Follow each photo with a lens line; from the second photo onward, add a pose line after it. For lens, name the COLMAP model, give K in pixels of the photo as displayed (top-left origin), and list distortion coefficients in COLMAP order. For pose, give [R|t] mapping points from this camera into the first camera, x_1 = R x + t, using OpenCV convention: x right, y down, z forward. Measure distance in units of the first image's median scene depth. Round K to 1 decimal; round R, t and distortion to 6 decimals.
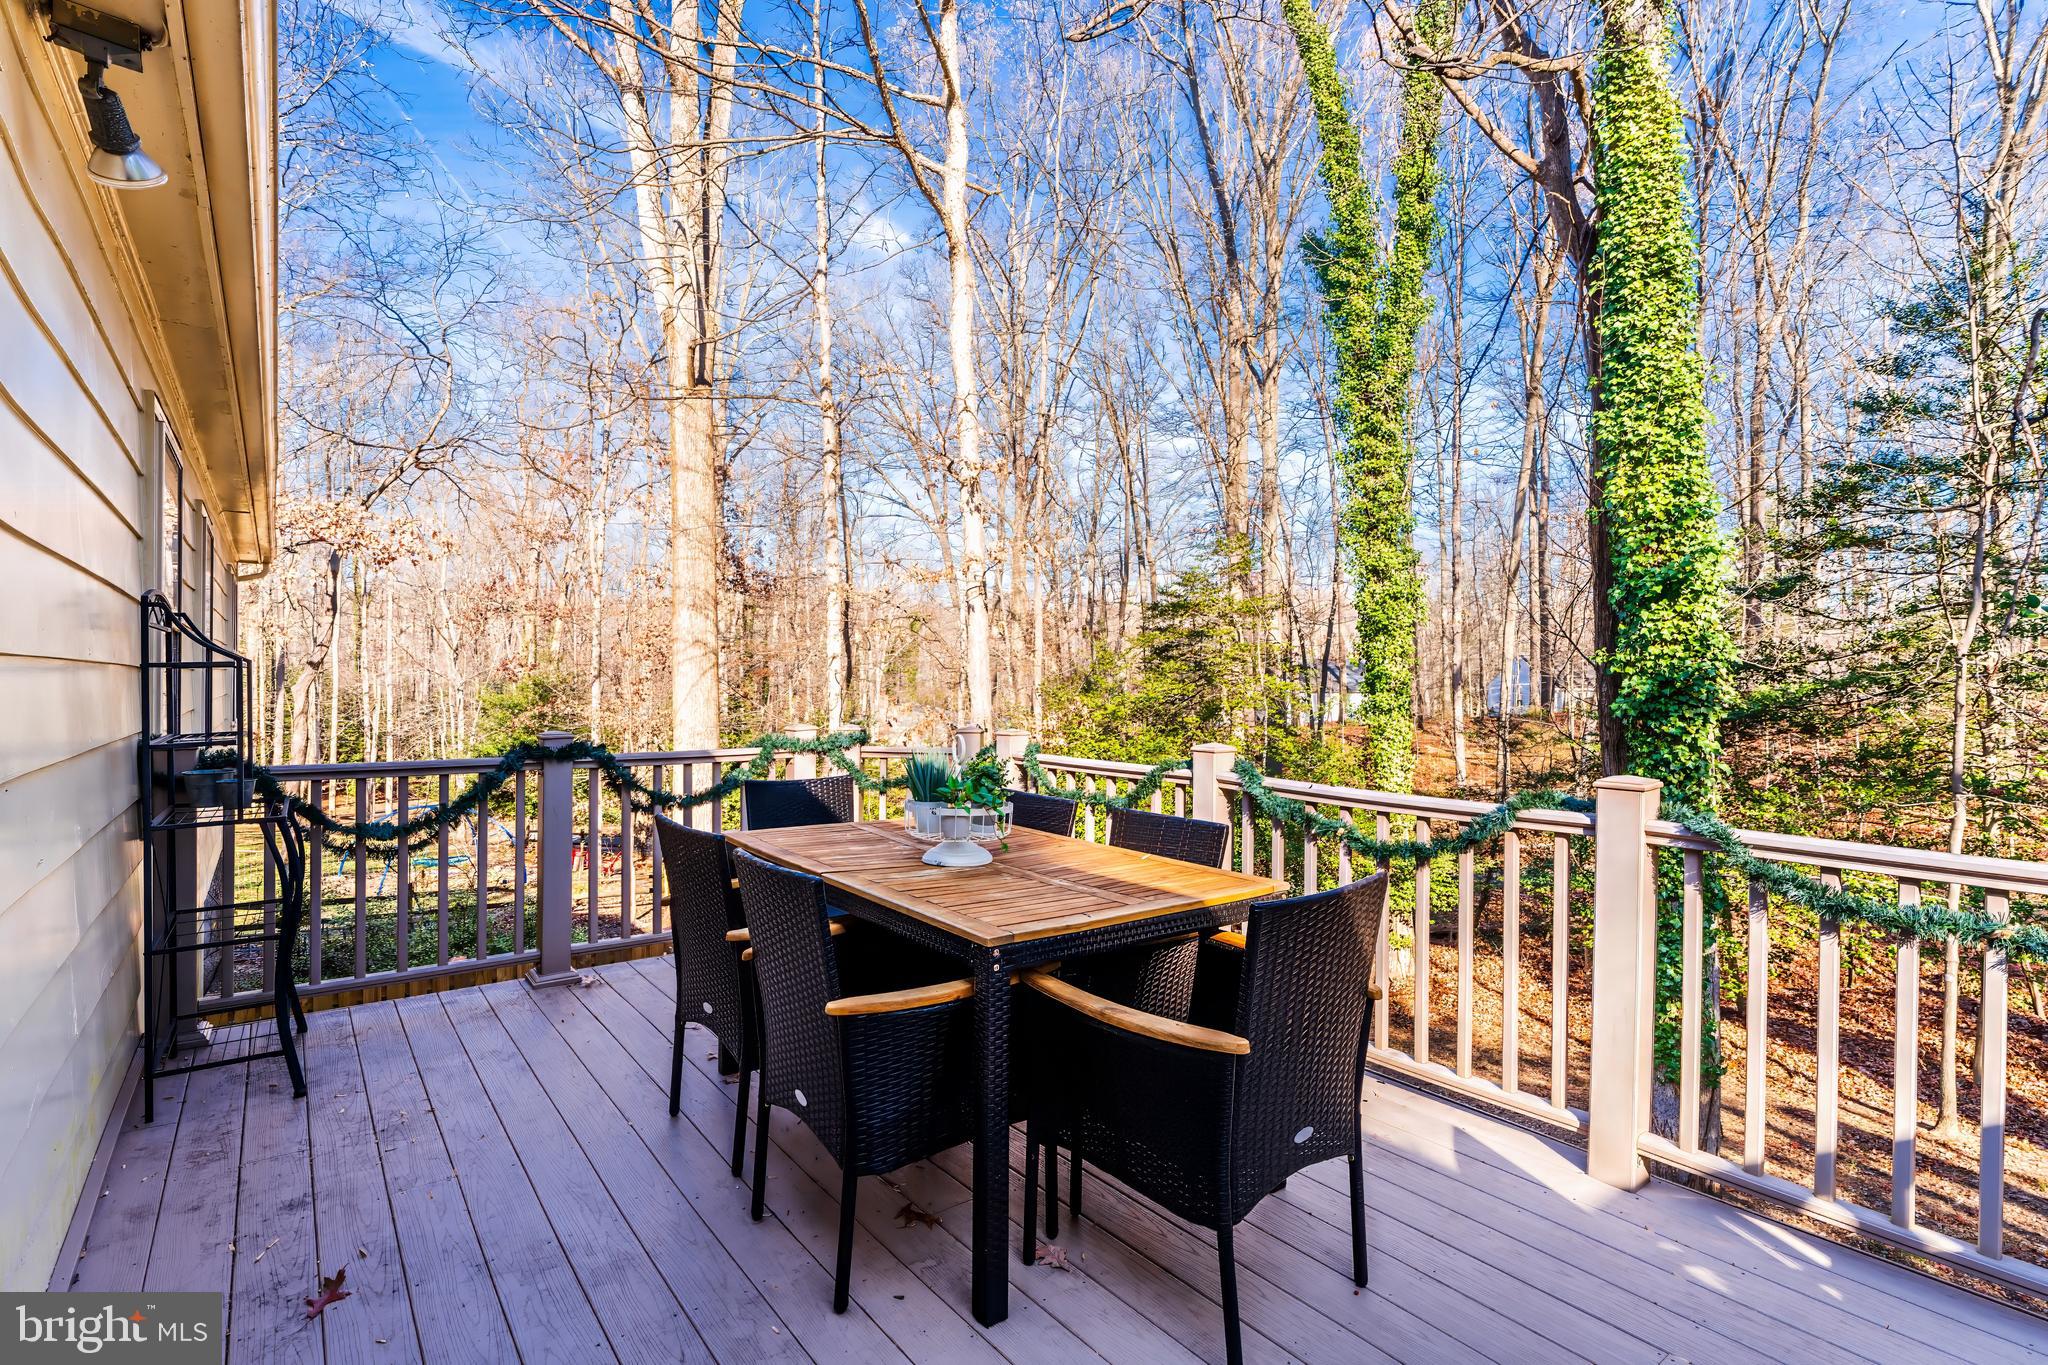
lens RADIAL K [[968.9, 0, 1029.8], [0, 968.9, 683.7], [0, 0, 1]] dist [-0.003595, 0.000084]
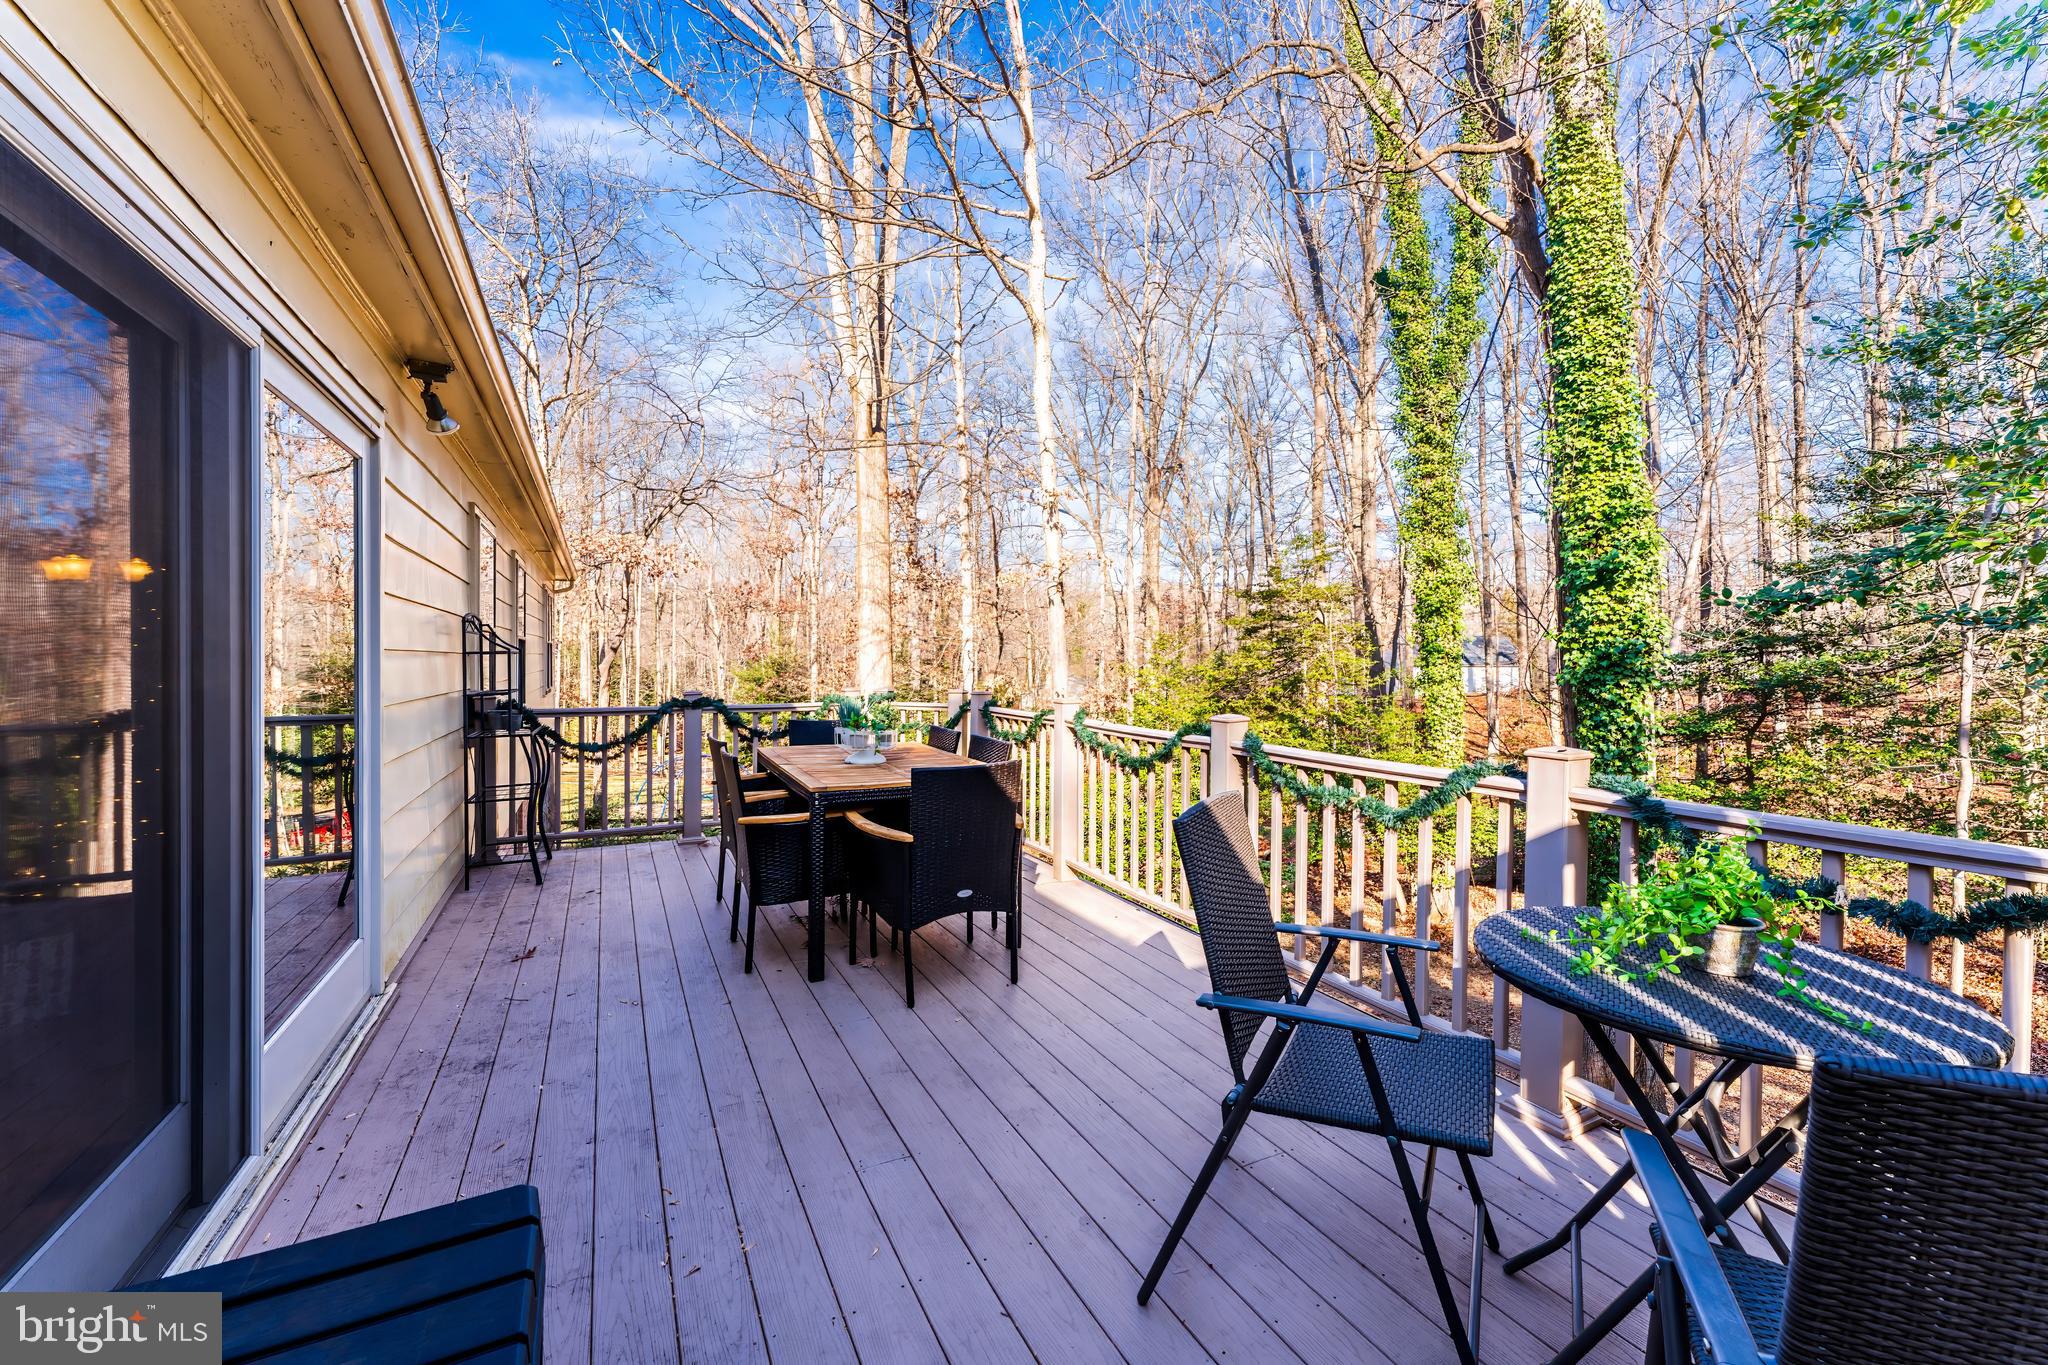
lens RADIAL K [[834.0, 0, 1035.3], [0, 834.0, 659.1], [0, 0, 1]] dist [0.001504, 0.000277]
pose [[0.982661, -0.005860, -0.185321, 0.159573], [0.005511, 0.999982, -0.002398, 0.000963], [0.185331, 0.001335, 0.982675, -0.132673]]
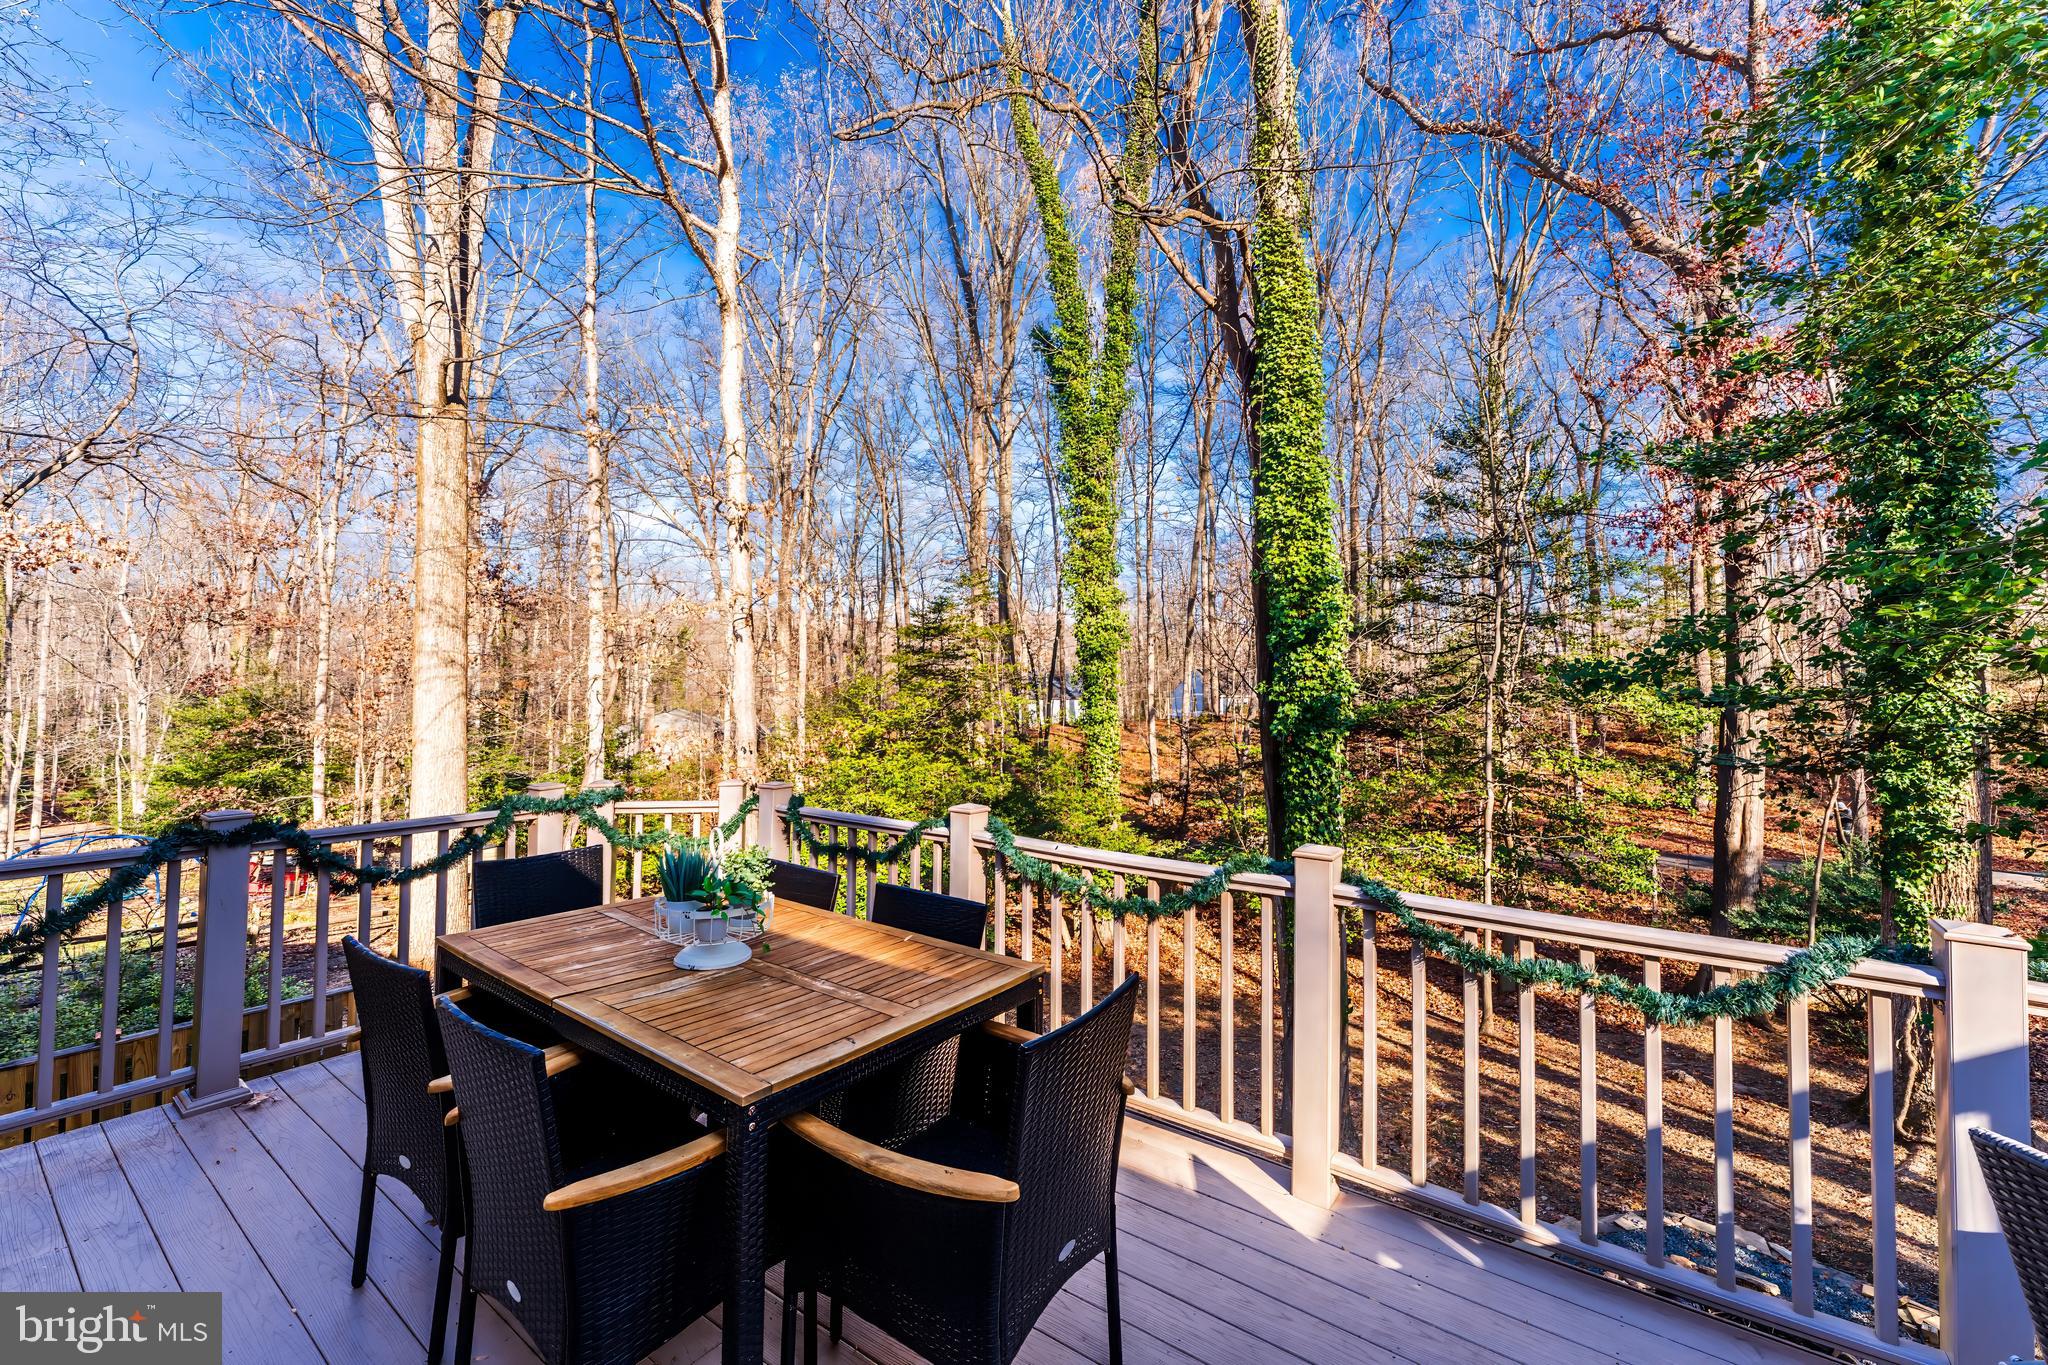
lens RADIAL K [[834.0, 0, 1035.3], [0, 834.0, 659.1], [0, 0, 1]] dist [0.001504, 0.000277]
pose [[0.960767, 0.009699, 0.277186, 0.000147], [0.000140, 0.999371, -0.035453, -0.027635], [-0.277356, 0.034101, 0.960162, 0.031290]]
